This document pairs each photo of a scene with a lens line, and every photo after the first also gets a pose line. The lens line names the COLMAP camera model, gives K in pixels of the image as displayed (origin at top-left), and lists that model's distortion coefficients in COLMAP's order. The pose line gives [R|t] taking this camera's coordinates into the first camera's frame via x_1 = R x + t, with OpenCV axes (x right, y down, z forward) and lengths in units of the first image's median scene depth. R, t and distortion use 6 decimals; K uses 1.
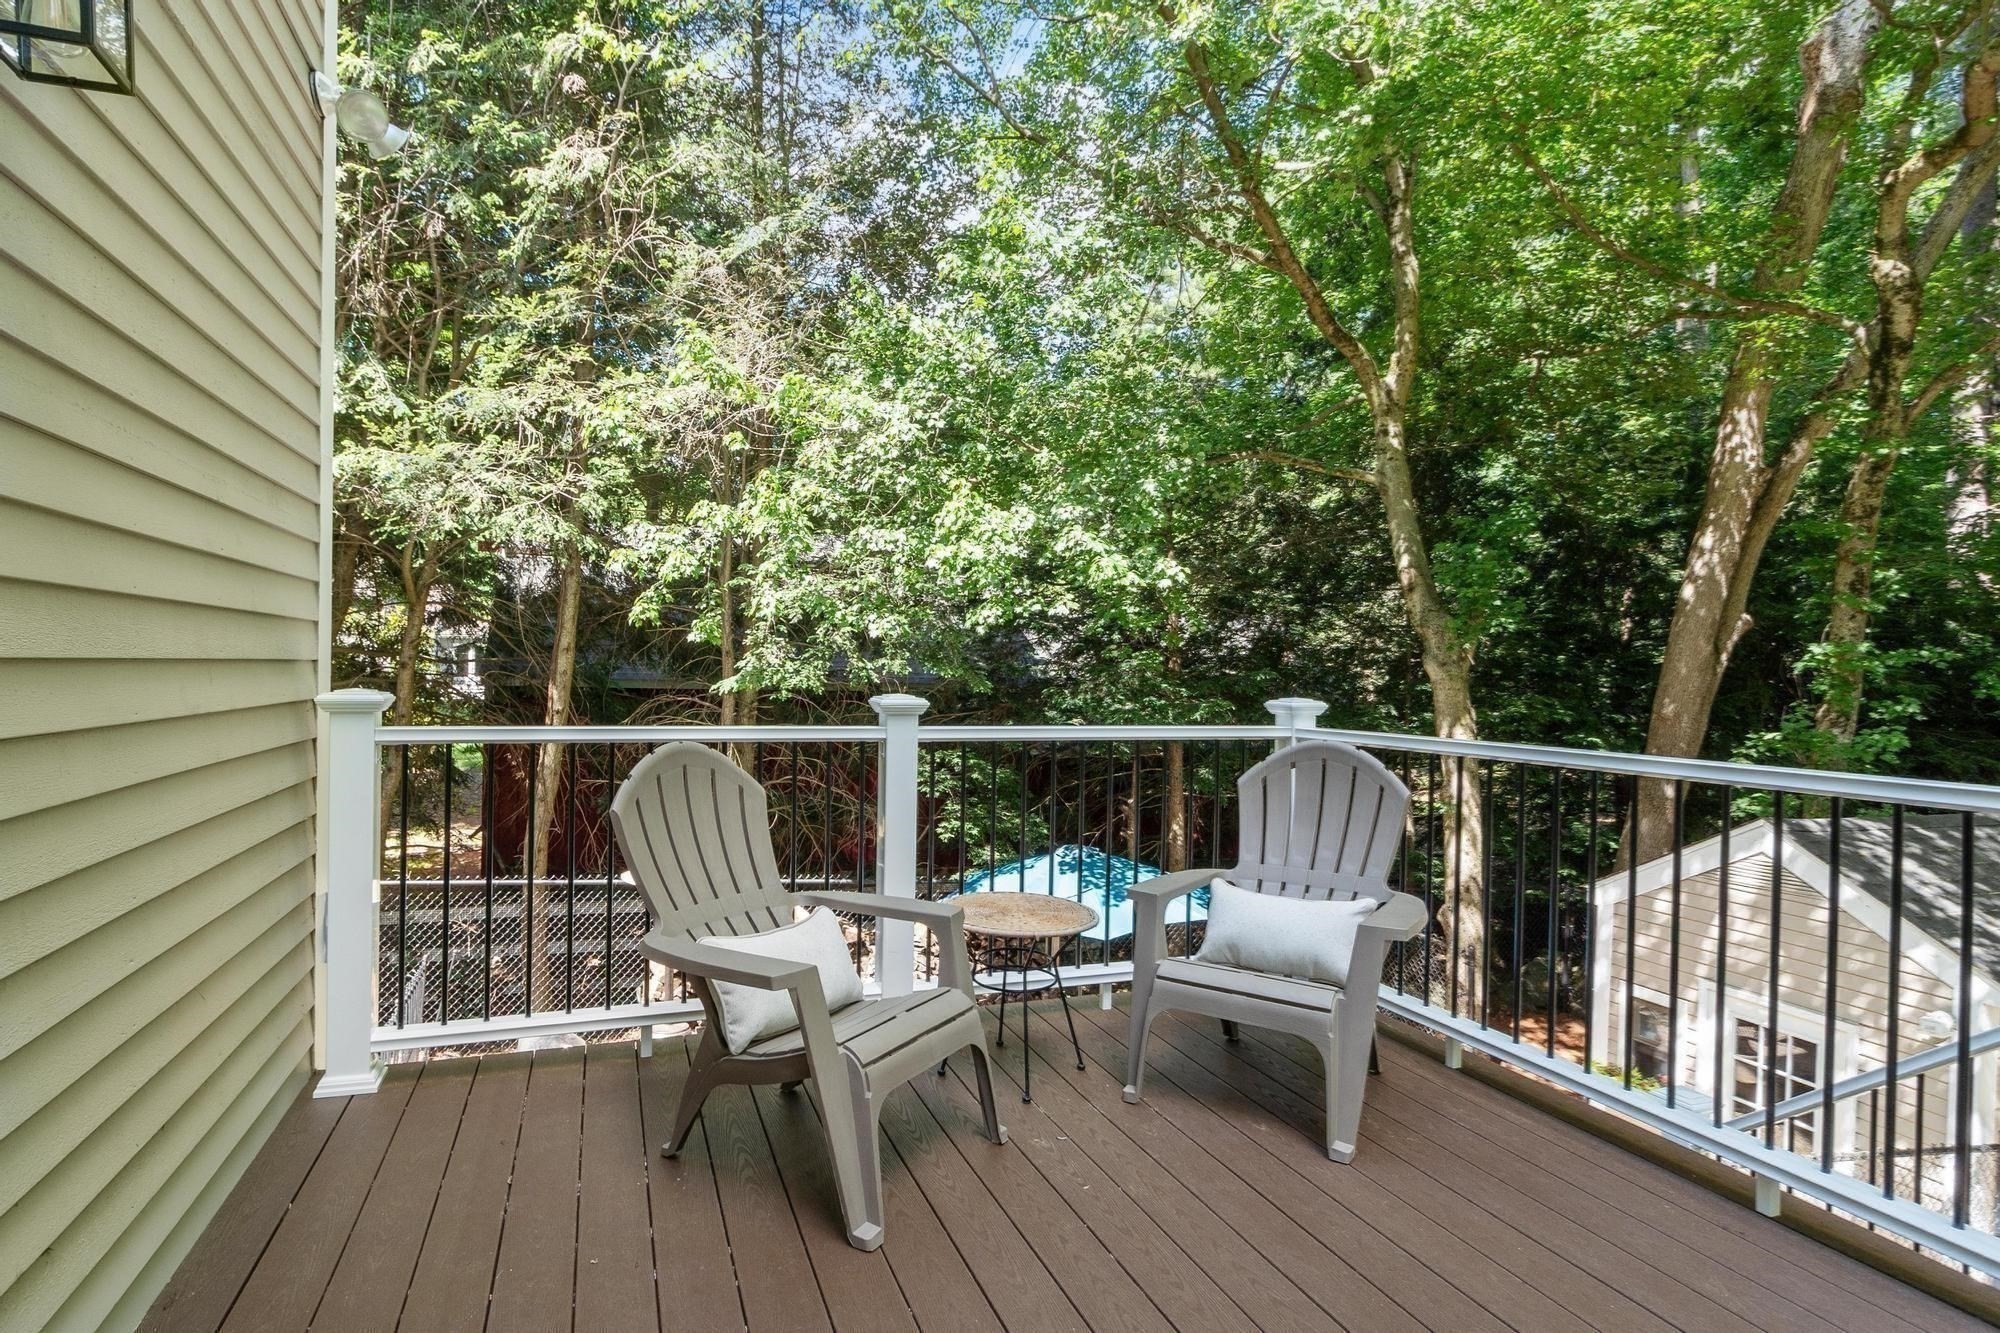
lens RADIAL K [[1020.2, 0, 922.2], [0, 1020.2, 676.1], [0, 0, 1]] dist [-0.004381, -0.002590]
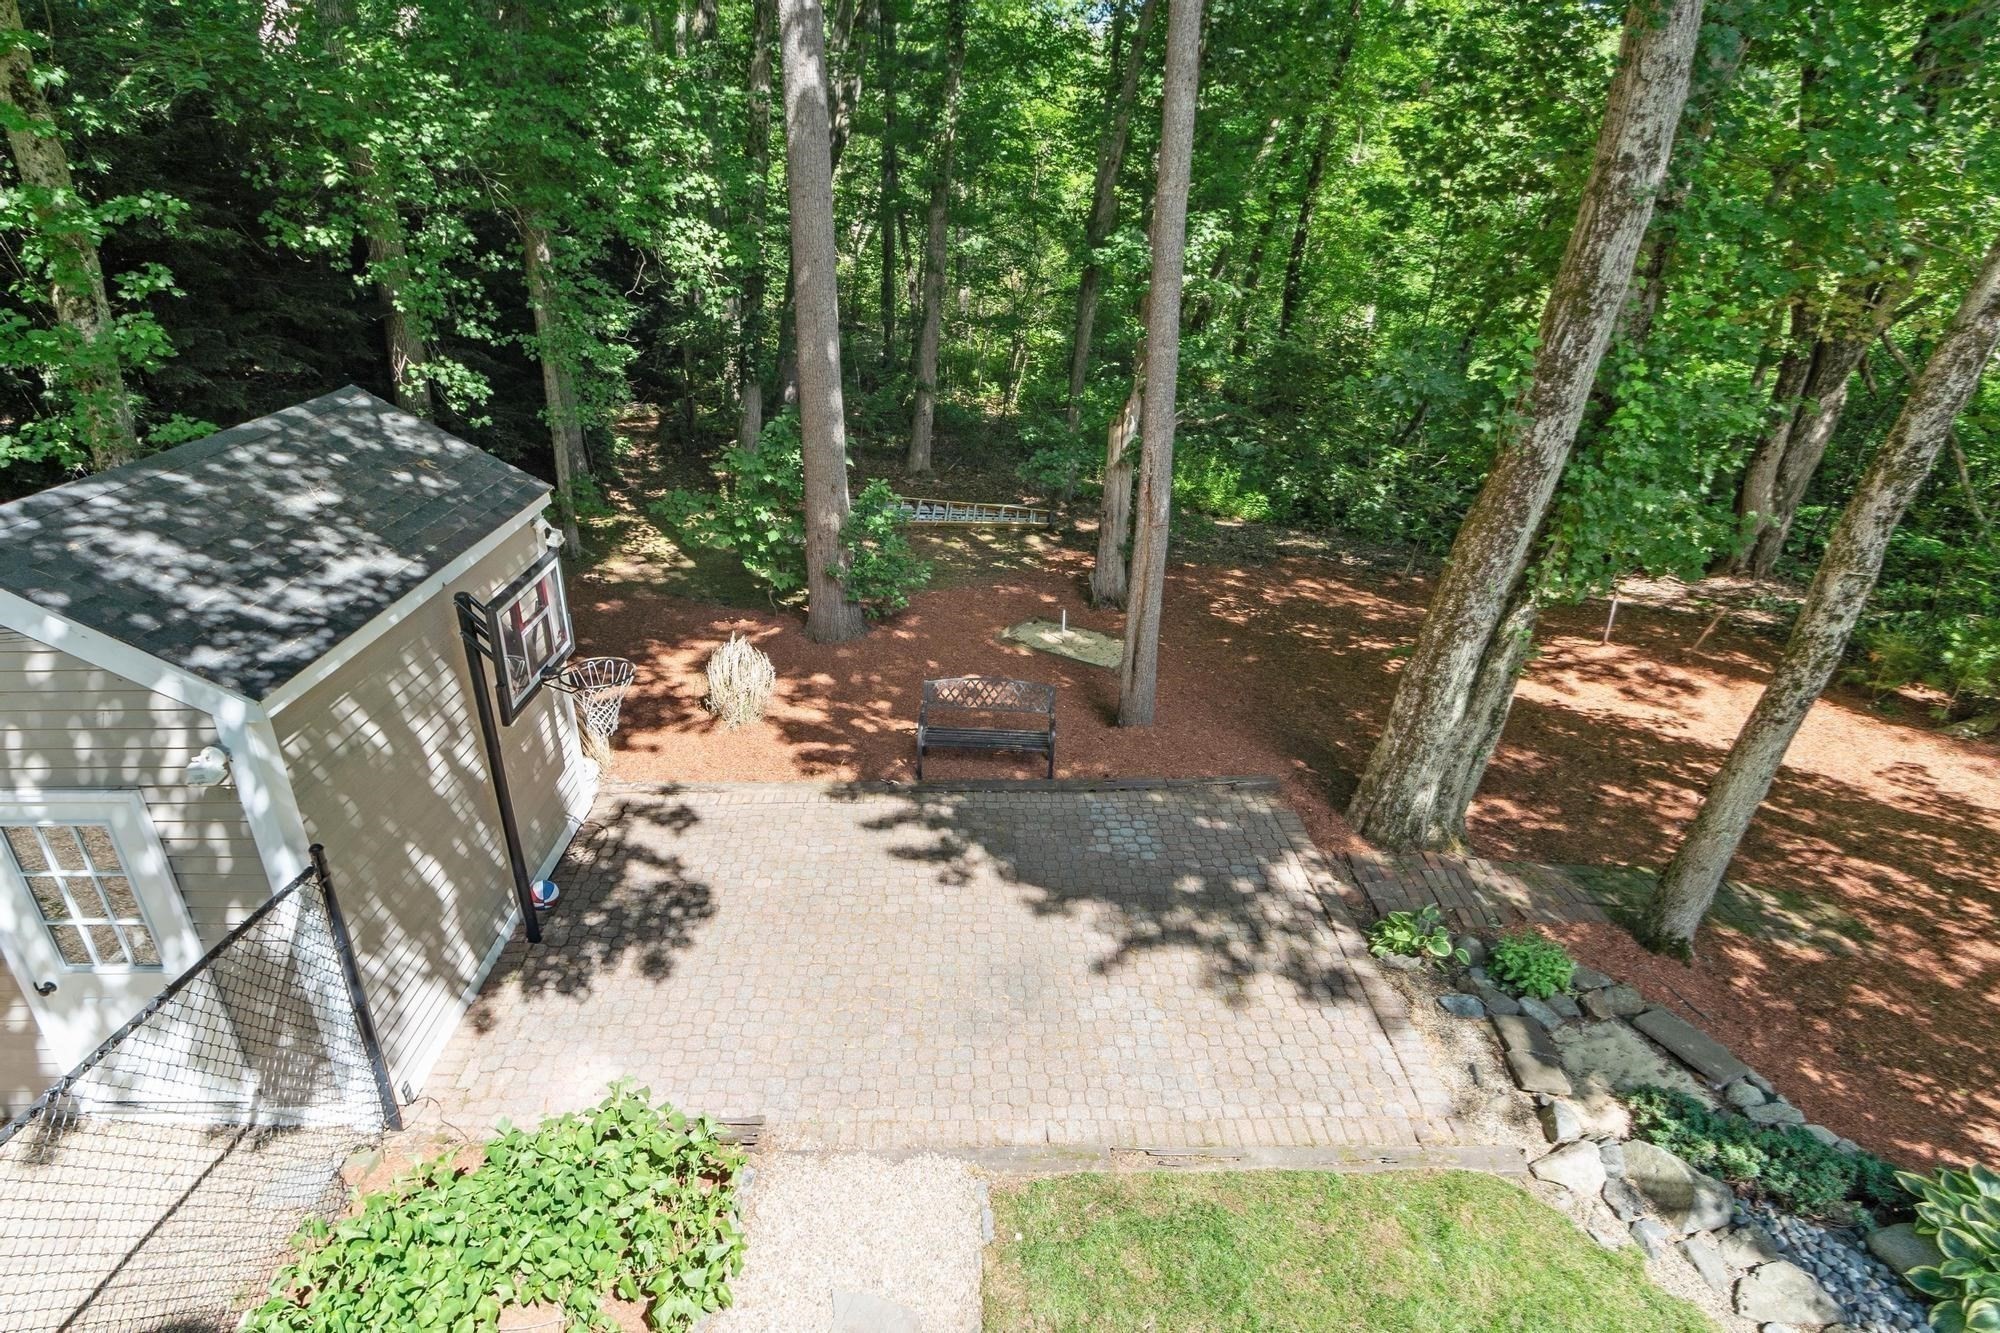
lens RADIAL K [[1020.2, 0, 968.8], [0, 1020.2, 712.2], [0, 0, 1]] dist [-0.004381, -0.002590]
pose [[0.307740, -0.461318, 0.832155, 0.376395], [0.026834, 0.878459, 0.477064, -0.032673], [-0.951092, -0.124481, 0.282716, 0.158688]]
